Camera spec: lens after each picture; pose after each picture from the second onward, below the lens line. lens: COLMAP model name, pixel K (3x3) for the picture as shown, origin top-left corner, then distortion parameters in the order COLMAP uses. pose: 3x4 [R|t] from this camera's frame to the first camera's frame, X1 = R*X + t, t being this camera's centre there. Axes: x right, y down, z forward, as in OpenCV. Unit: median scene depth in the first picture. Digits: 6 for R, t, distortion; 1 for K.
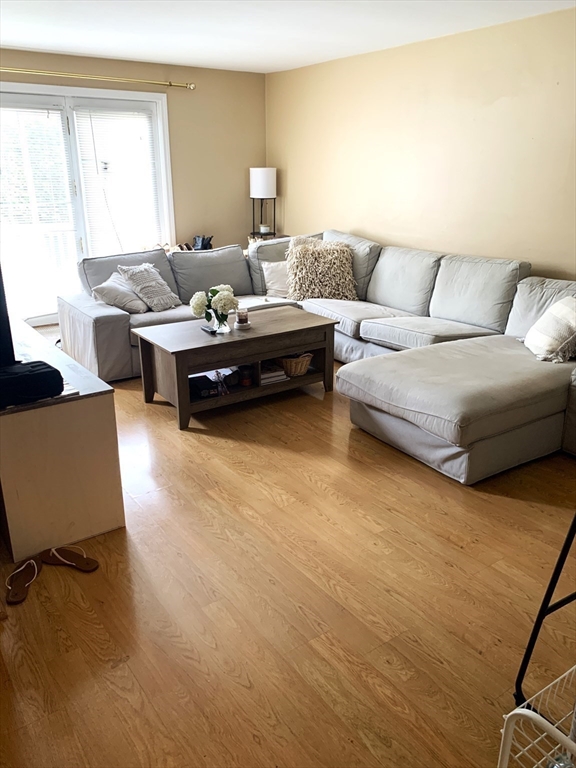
lens RADIAL K [[608.2, 0, 273.8], [0, 608.2, 375.9], [0, 0, 1]] dist [0.160138, -0.395275]
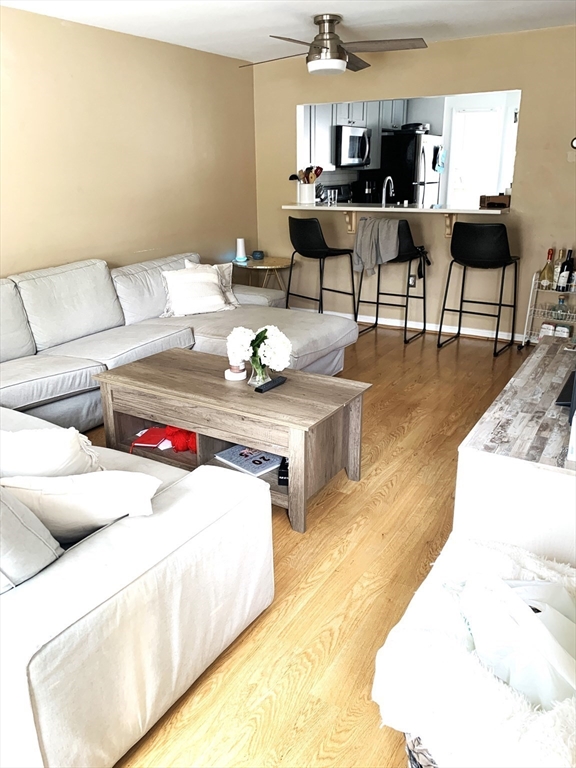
lens RADIAL K [[598.2, 0, 279.6], [0, 598.2, 375.0], [0, 0, 1]] dist [0.085791, -0.165802]
pose [[-0.400854, -0.287626, 0.869820, -0.718252], [0.304815, 0.853474, 0.422694, -0.379580], [-0.863947, 0.434573, -0.254445, 1.143517]]
